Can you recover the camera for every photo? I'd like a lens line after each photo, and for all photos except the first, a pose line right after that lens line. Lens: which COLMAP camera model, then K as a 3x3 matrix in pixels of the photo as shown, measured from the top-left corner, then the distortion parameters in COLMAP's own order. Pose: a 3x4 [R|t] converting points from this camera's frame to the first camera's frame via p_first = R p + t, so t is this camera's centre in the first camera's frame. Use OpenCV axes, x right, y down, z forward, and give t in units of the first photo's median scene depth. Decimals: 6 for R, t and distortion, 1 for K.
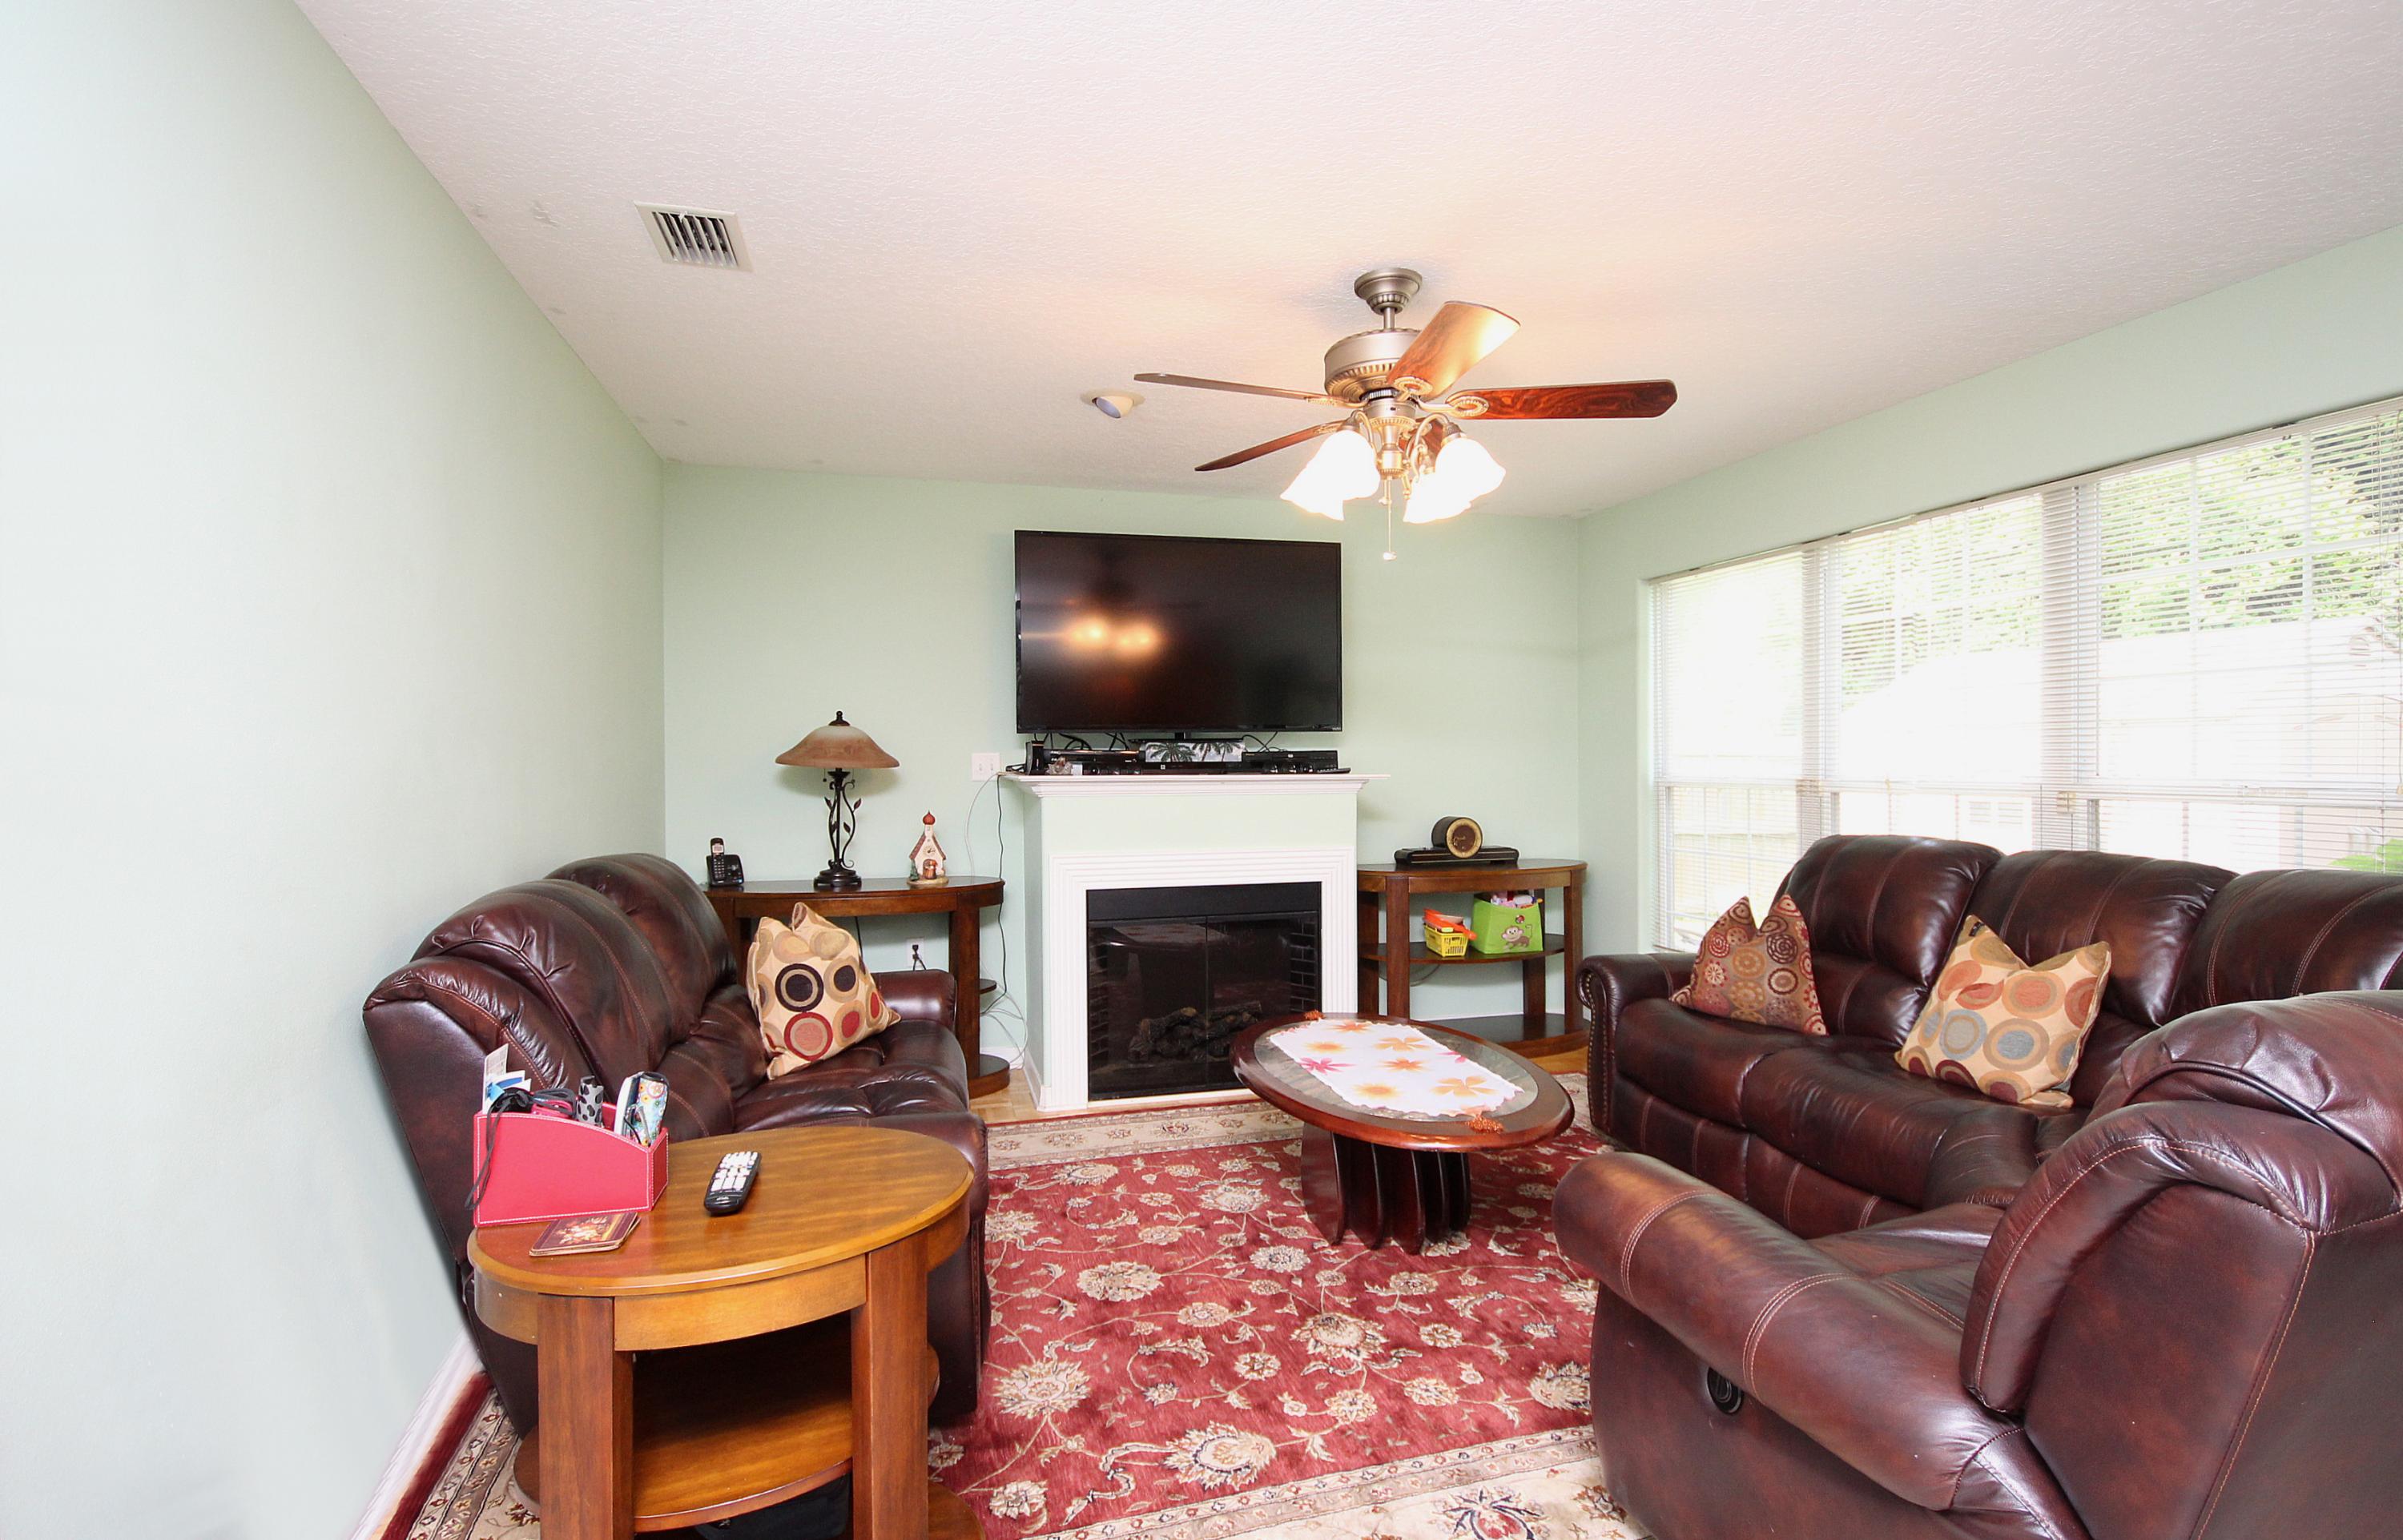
lens RADIAL K [[1119.2, 0, 1208.4], [0, 1119.2, 772.8], [0, 0, 1]] dist [-0.001061, 0.000117]
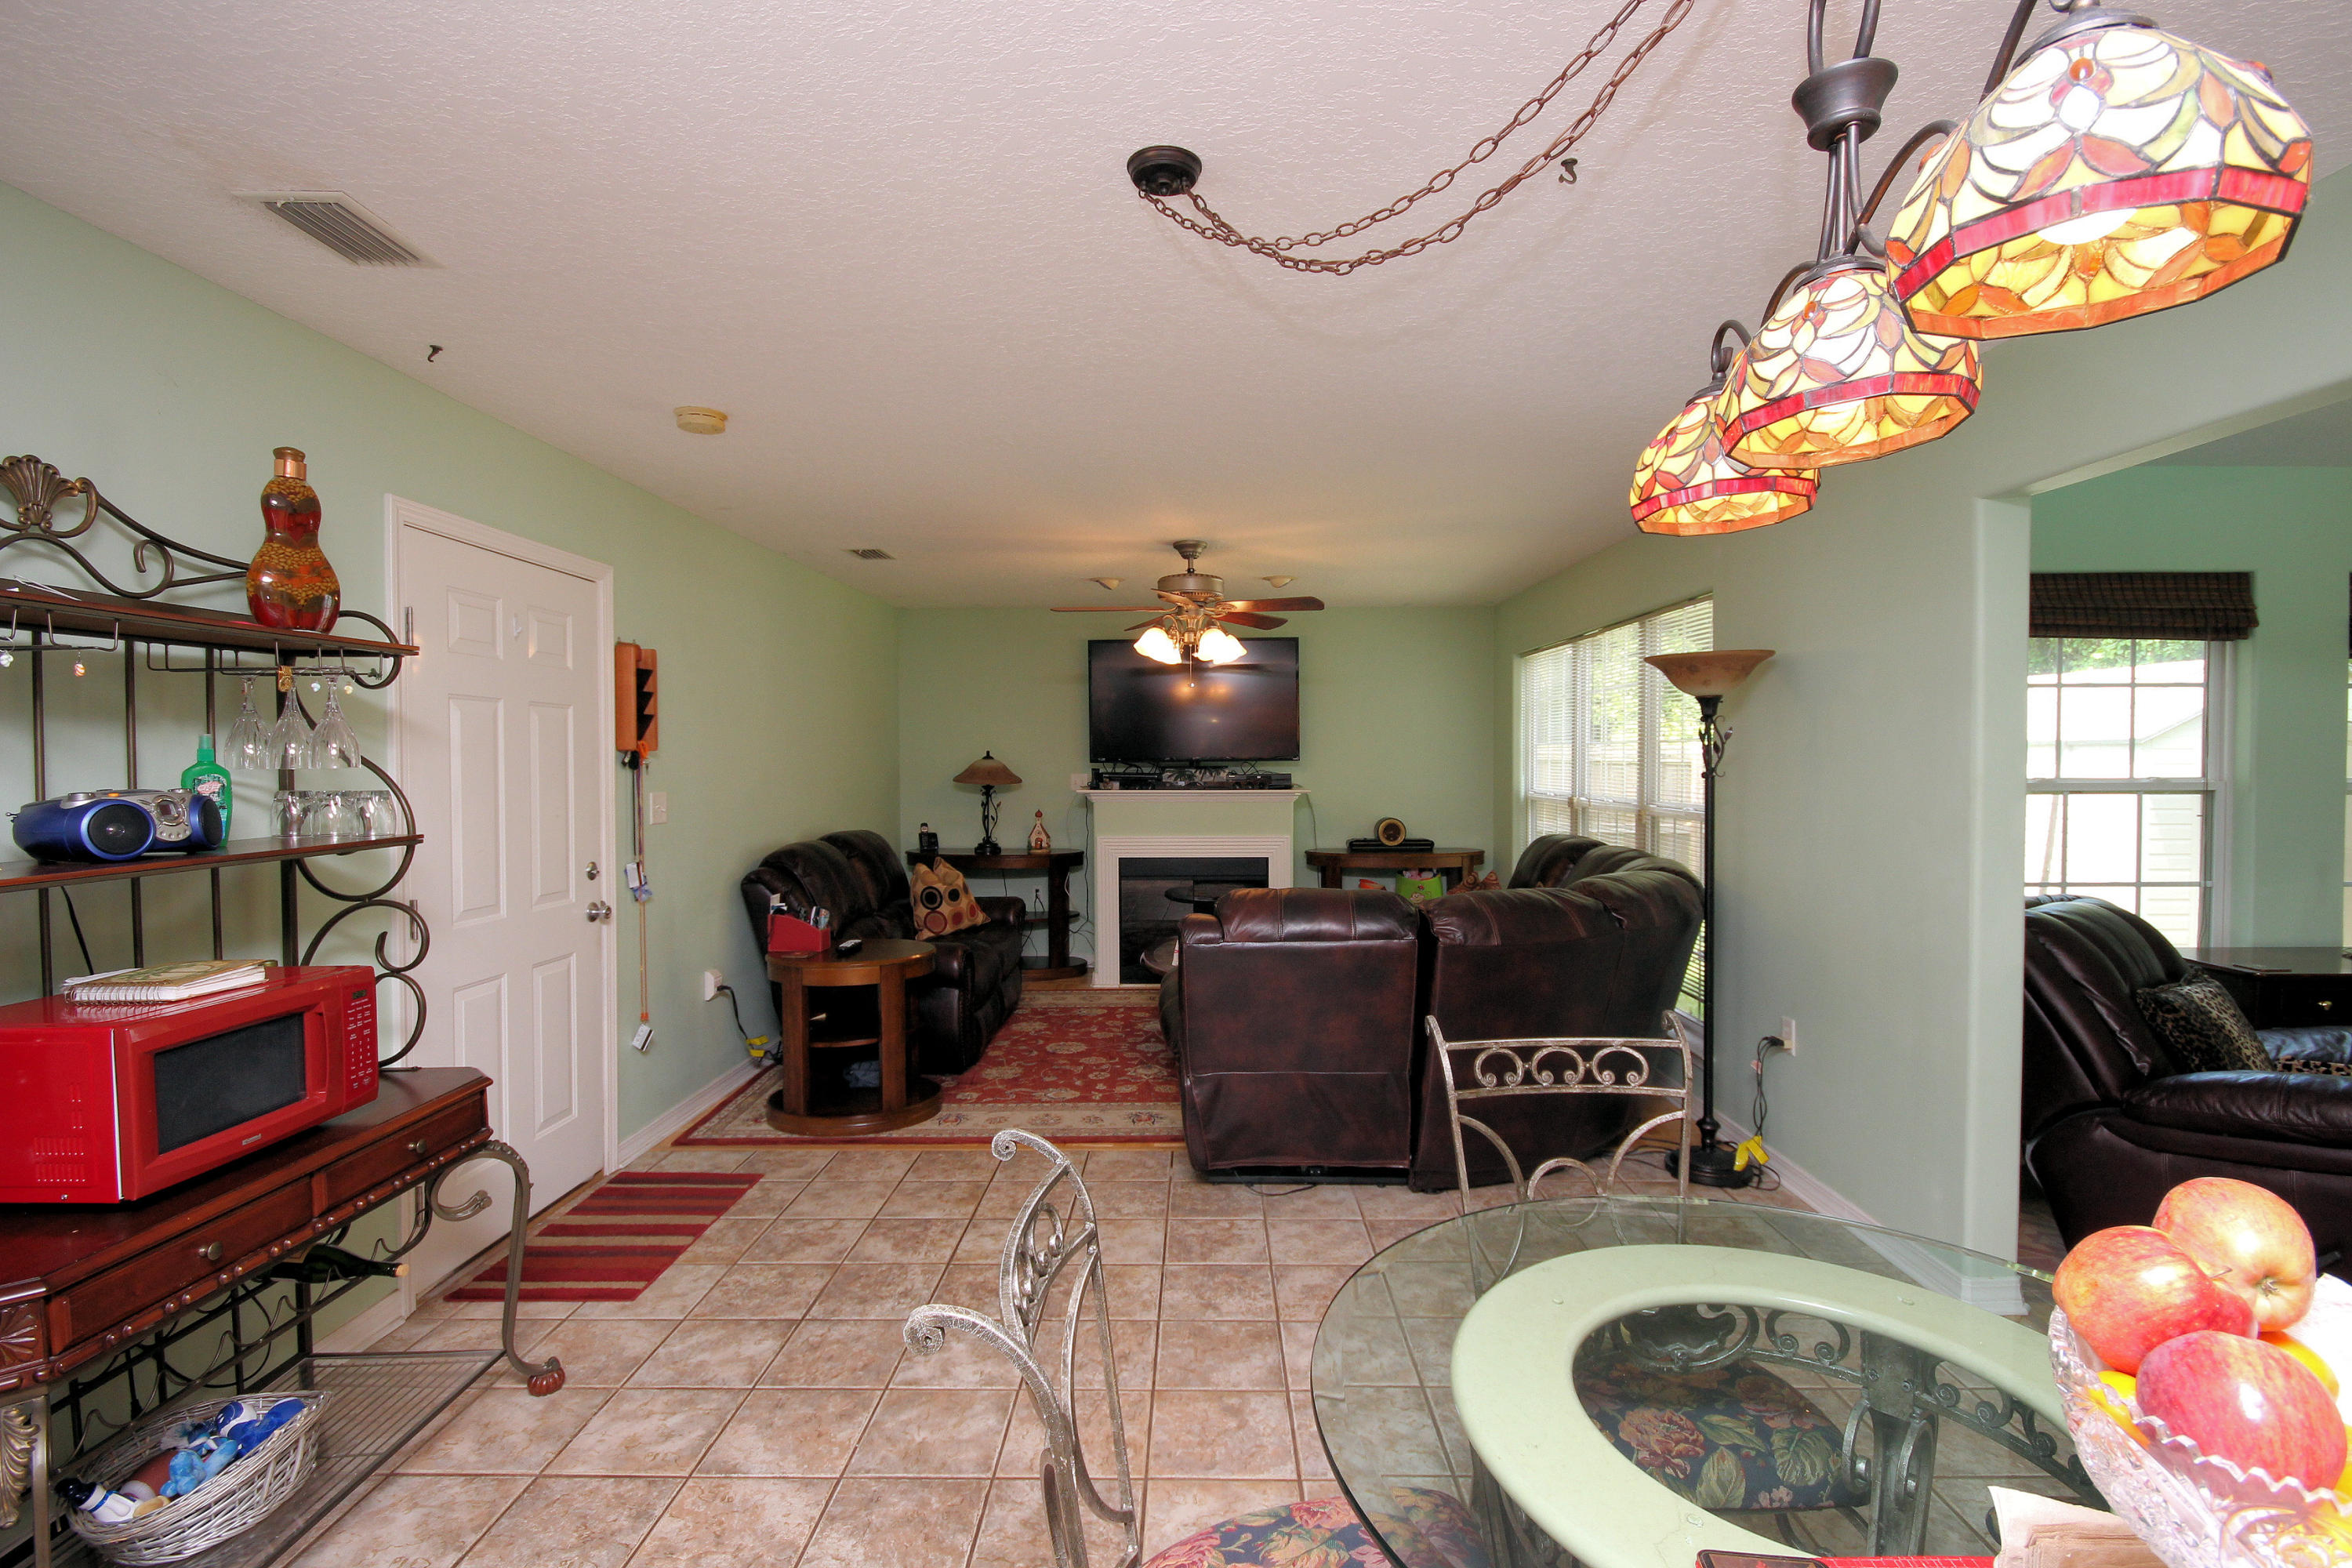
lens RADIAL K [[1087.0, 0, 1184.4], [0, 1087.0, 779.5], [0, 0, 1]] dist [-0.001671, -0.001831]
pose [[0.958519, 0.006606, -0.284951, 0.436513], [-0.001797, 0.999852, 0.017132, -0.039785], [0.285022, -0.015909, 0.958389, -0.518519]]
